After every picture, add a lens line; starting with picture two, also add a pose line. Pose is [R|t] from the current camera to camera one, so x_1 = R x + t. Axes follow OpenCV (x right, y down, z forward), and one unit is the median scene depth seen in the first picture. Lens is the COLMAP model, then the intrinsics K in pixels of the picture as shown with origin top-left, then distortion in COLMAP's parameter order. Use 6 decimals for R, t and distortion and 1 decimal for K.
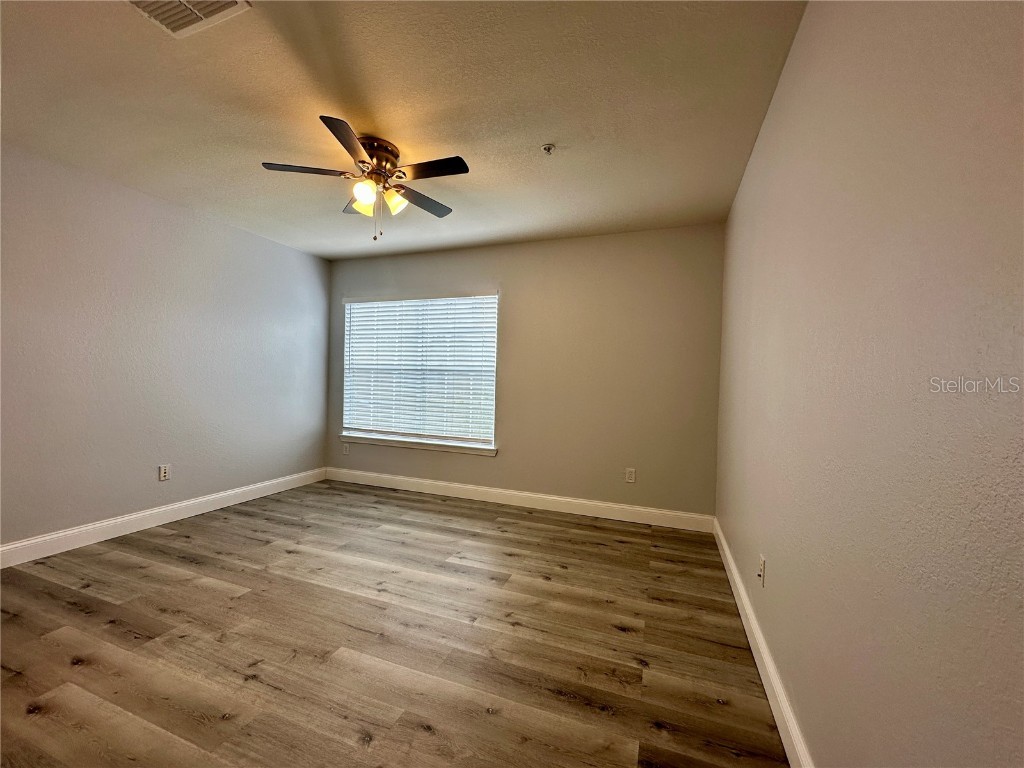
lens RADIAL K [[408.0, 0, 512.0], [0, 408.0, 384.0], [0, 0, 1]] dist [-0.000676, -0.000011]
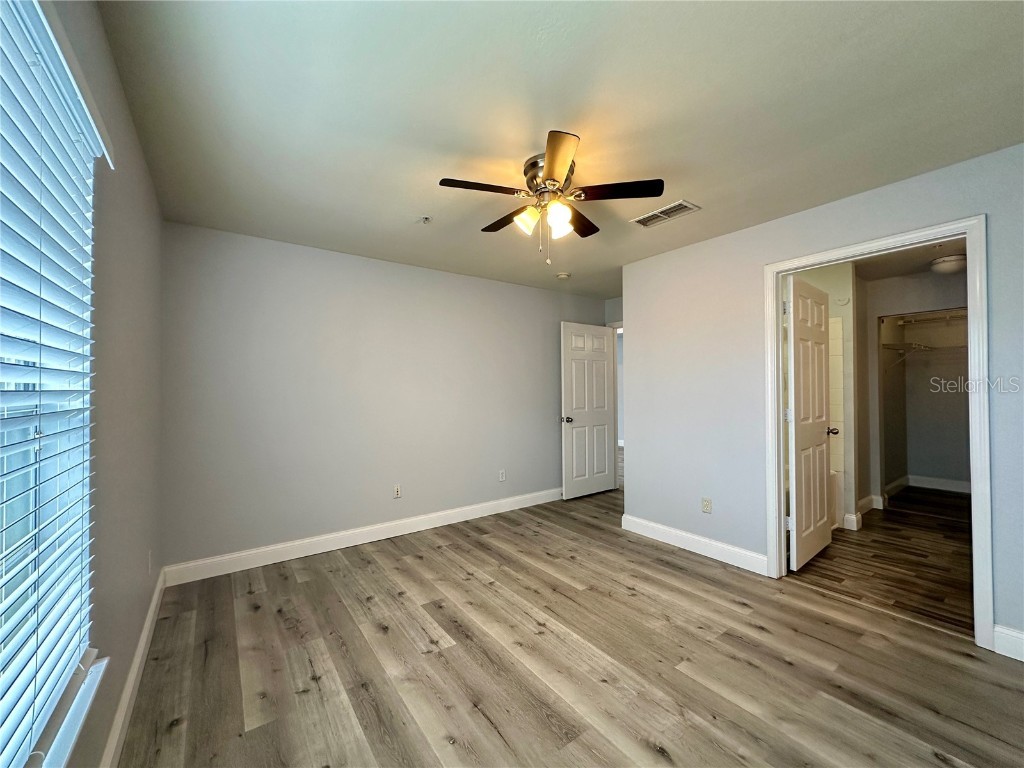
lens RADIAL K [[408.0, 0, 512.0], [0, 408.0, 384.0], [0, 0, 1]] dist [-0.000676, -0.000011]
pose [[-0.832629, -0.013562, 0.553665, -0.810924], [-0.011050, 0.999908, 0.007874, -0.096483], [-0.553721, 0.000438, -0.832702, 1.886760]]
